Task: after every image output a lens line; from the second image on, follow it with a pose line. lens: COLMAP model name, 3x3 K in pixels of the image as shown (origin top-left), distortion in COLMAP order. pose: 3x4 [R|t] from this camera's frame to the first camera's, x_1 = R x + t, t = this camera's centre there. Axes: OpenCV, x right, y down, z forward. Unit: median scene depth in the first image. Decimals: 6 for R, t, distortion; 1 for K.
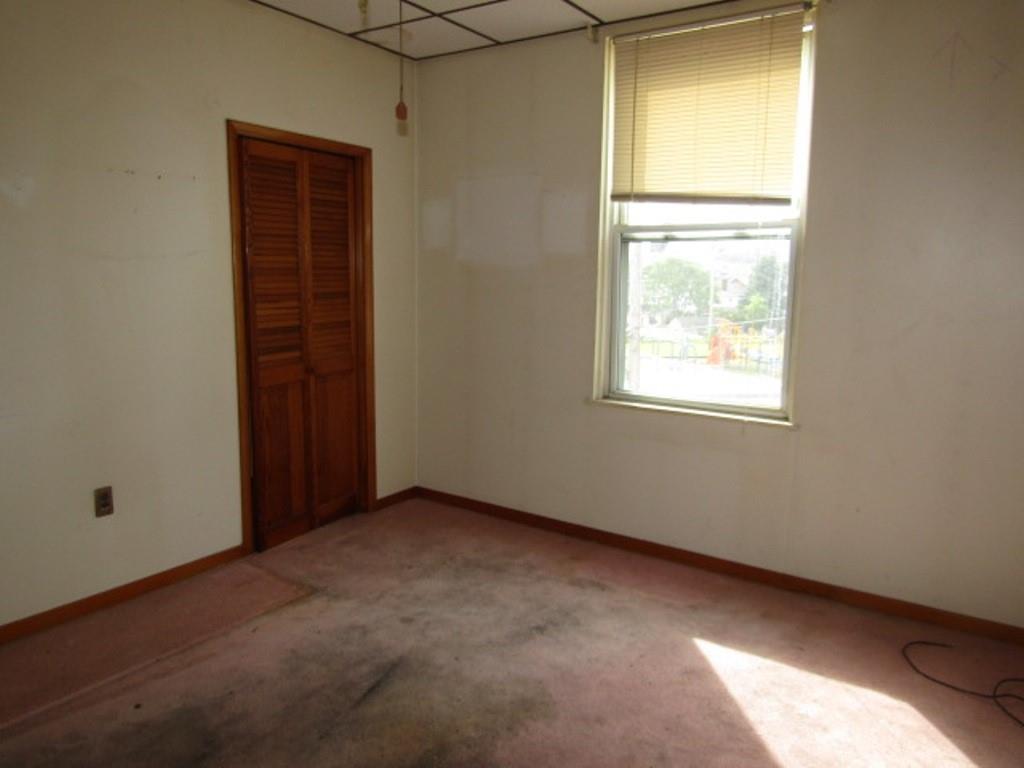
lens RADIAL K [[731.1, 0, 505.8], [0, 731.1, 382.9], [0, 0, 1]] dist [-0.006302, -0.000623]
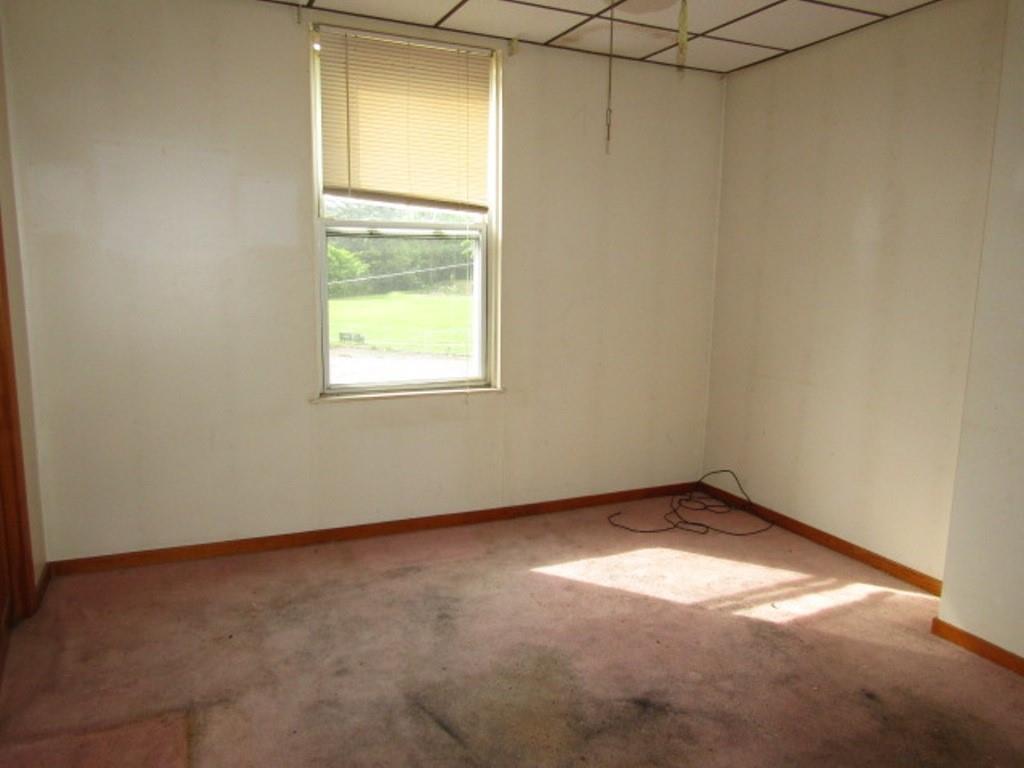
lens RADIAL K [[731.1, 0, 505.8], [0, 731.1, 383.4], [0, 0, 1]] dist [-0.006302, -0.000623]
pose [[0.514115, -0.141093, 0.846037, -0.680596], [0.116524, 0.988722, 0.094079, -0.070705], [-0.849769, 0.050216, 0.524758, 0.338740]]
